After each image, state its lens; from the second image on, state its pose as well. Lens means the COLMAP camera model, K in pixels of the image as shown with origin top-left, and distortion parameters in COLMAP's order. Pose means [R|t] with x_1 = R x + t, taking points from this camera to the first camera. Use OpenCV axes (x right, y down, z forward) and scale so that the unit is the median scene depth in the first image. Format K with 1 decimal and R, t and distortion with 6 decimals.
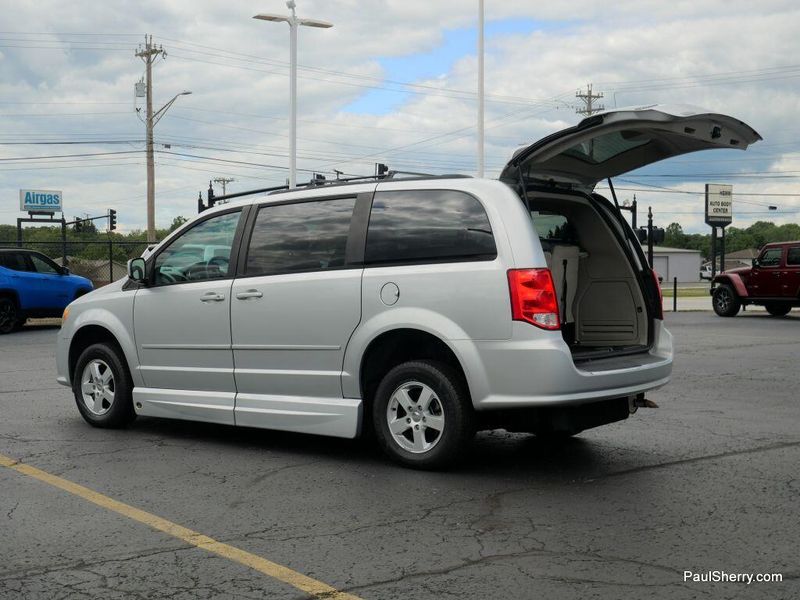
lens RADIAL K [[1293.5, 0, 400.0], [0, 1293.5, 300.0], [0, 0, 1]] dist [0.027037, 0.036815]
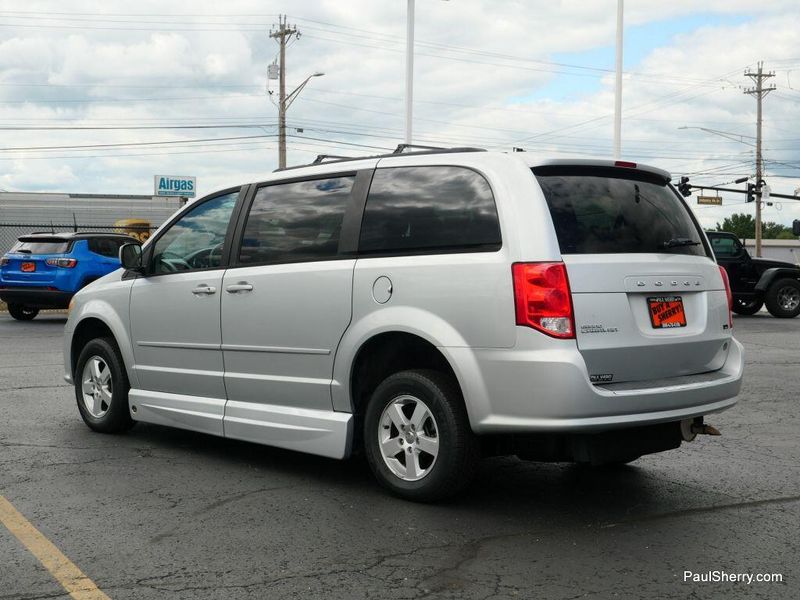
lens RADIAL K [[1325.8, 0, 360.2], [0, 1325.8, 298.9], [0, 0, 1]] dist [0.013793, 0.073903]
pose [[0.986338, 0.019676, -0.163558, 0.107084], [-0.018840, 0.999800, 0.006662, -0.003850], [0.163656, -0.003490, 0.986511, 0.134822]]
